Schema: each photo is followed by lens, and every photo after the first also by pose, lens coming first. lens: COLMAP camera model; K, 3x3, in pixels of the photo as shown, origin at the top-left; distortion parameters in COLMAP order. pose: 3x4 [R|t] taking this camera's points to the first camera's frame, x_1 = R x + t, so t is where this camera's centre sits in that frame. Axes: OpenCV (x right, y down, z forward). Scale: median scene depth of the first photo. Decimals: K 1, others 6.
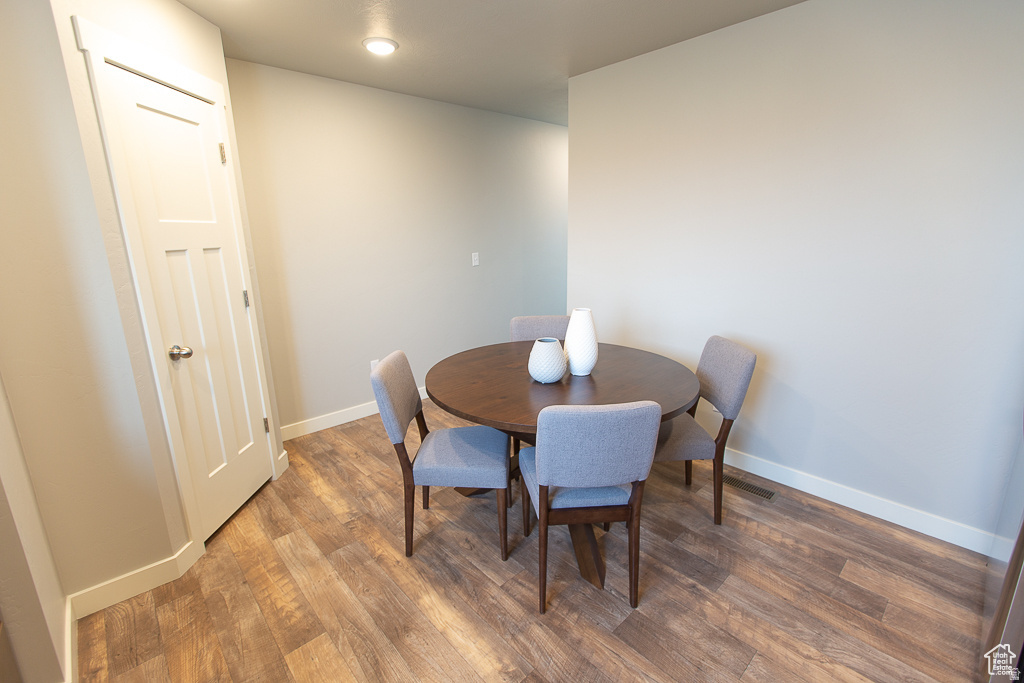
lens RADIAL K [[458.9, 0, 507.8], [0, 458.9, 340.2], [0, 0, 1]] dist [-0.003306, -0.001634]
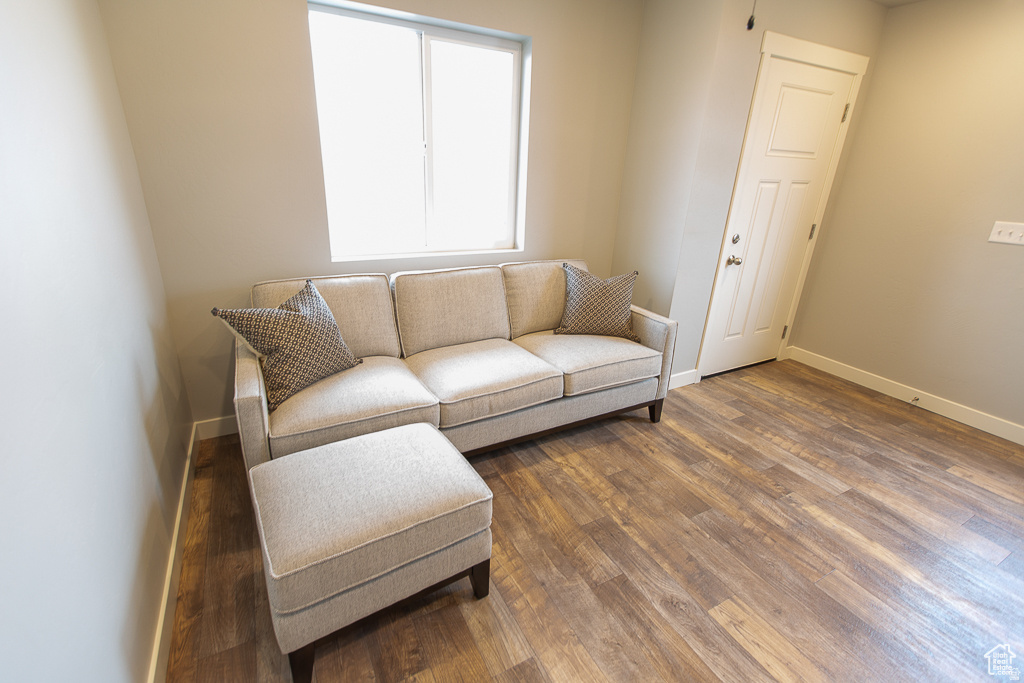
lens RADIAL K [[458.9, 0, 507.0], [0, 458.9, 339.0], [0, 0, 1]] dist [-0.003306, -0.001634]
pose [[-0.968844, -0.092150, 0.229891, 0.498519], [0.050944, 0.834212, 0.549085, -0.428116], [-0.242376, 0.543689, -0.803527, 1.795038]]
